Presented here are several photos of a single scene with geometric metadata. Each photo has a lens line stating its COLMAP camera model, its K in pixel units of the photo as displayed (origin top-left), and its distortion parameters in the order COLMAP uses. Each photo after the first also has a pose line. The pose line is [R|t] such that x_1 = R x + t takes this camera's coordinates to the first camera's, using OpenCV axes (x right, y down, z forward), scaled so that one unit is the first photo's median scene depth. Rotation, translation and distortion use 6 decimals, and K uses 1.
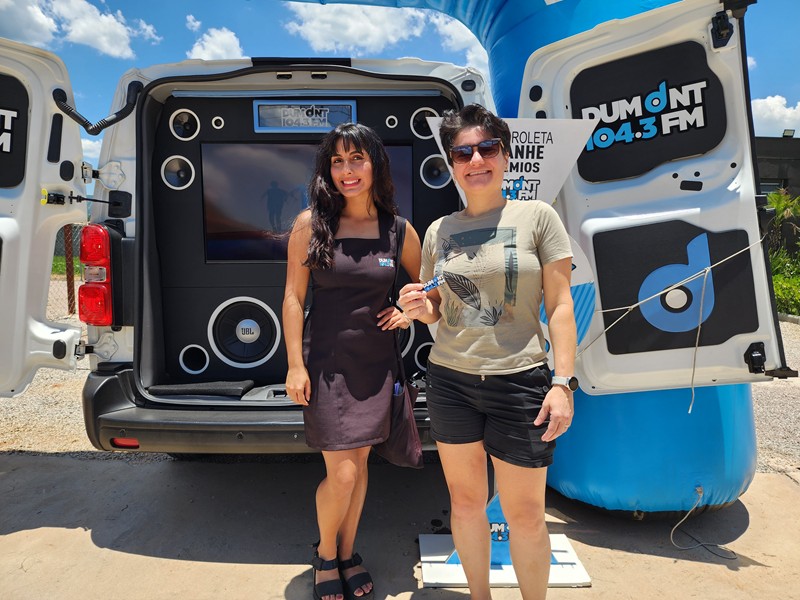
lens RADIAL K [[544.4, 0, 407.7], [0, 544.4, 305.6], [0, 0, 1]] dist [0.066079, -0.062135]
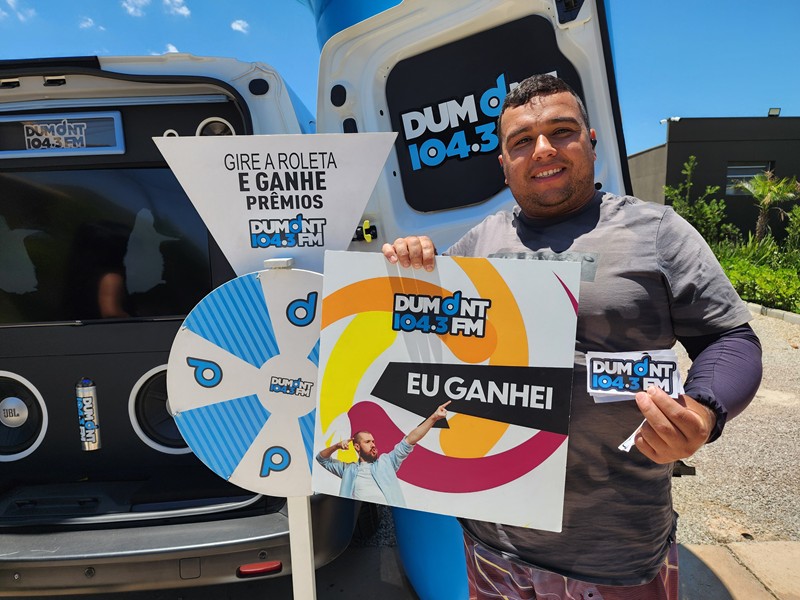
lens RADIAL K [[544.4, 0, 402.5], [0, 544.4, 306.2], [0, 0, 1]] dist [0.066079, -0.062135]
pose [[0.999266, -0.035530, -0.014309, 0.322011], [0.035801, 0.999175, 0.019157, -0.114229], [0.013617, -0.019655, 0.999714, 0.259101]]
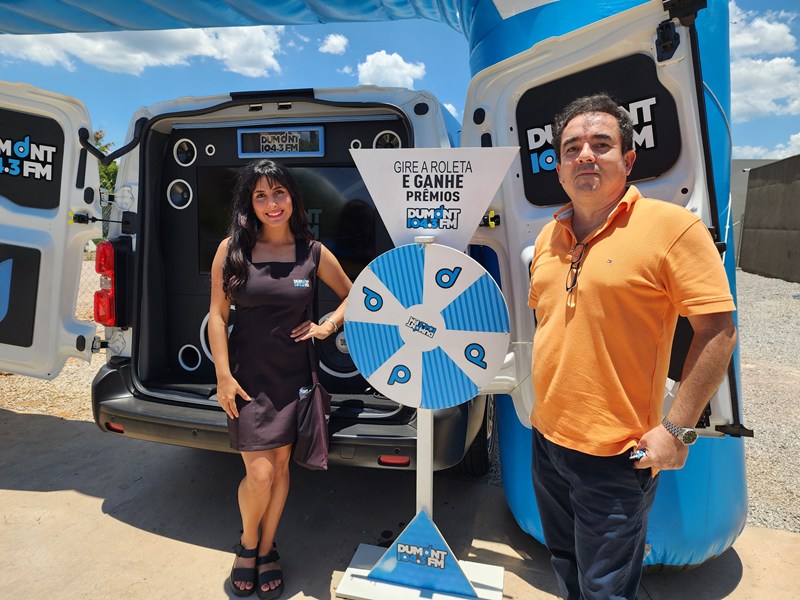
lens RADIAL K [[544.4, 0, 402.0], [0, 544.4, 292.8], [0, 0, 1]] dist [0.066079, -0.062135]
pose [[0.964109, 0.043160, -0.261974, 0.372606], [-0.040042, 0.999049, 0.017233, -0.083526], [0.262469, -0.006124, 0.964921, 0.020669]]
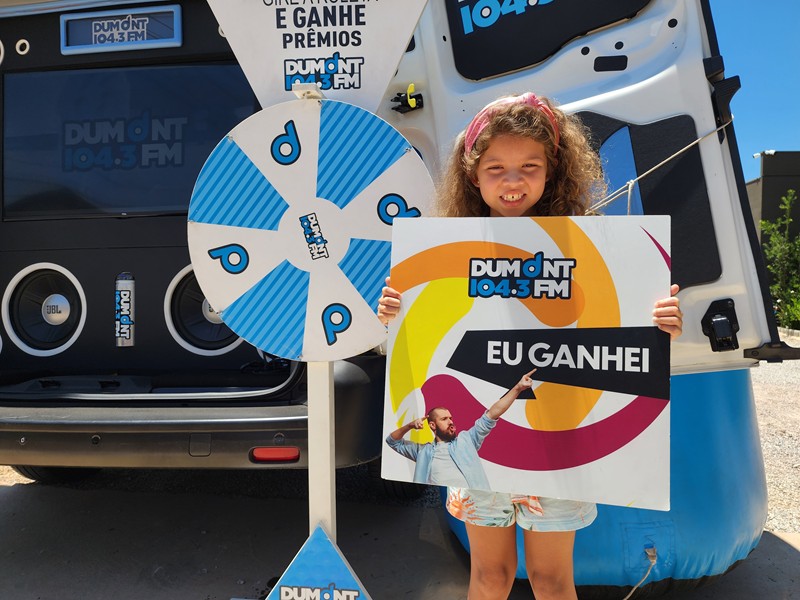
lens RADIAL K [[544.4, 0, 411.1], [0, 544.4, 301.0], [0, 0, 1]] dist [0.066079, -0.062135]
pose [[0.990901, -0.005505, -0.134483, 0.357909], [-0.007002, 0.995702, -0.092351, 0.119190], [0.134413, 0.092452, 0.986603, 0.343775]]
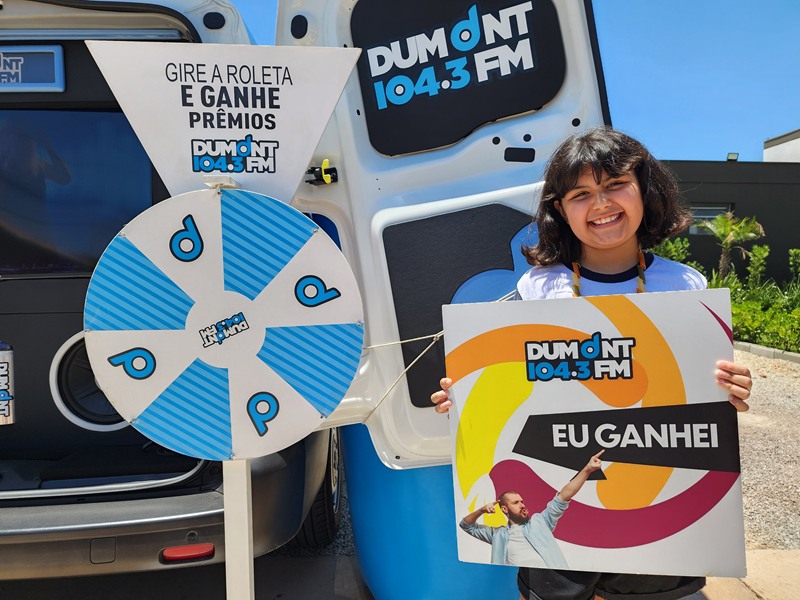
lens RADIAL K [[544.4, 0, 399.2], [0, 544.4, 301.7], [0, 0, 1]] dist [0.066079, -0.062135]
pose [[0.999318, -0.015952, 0.033298, 0.331670], [0.018107, 0.997689, -0.065482, 0.004309], [-0.032177, 0.066040, 0.997298, 0.334631]]
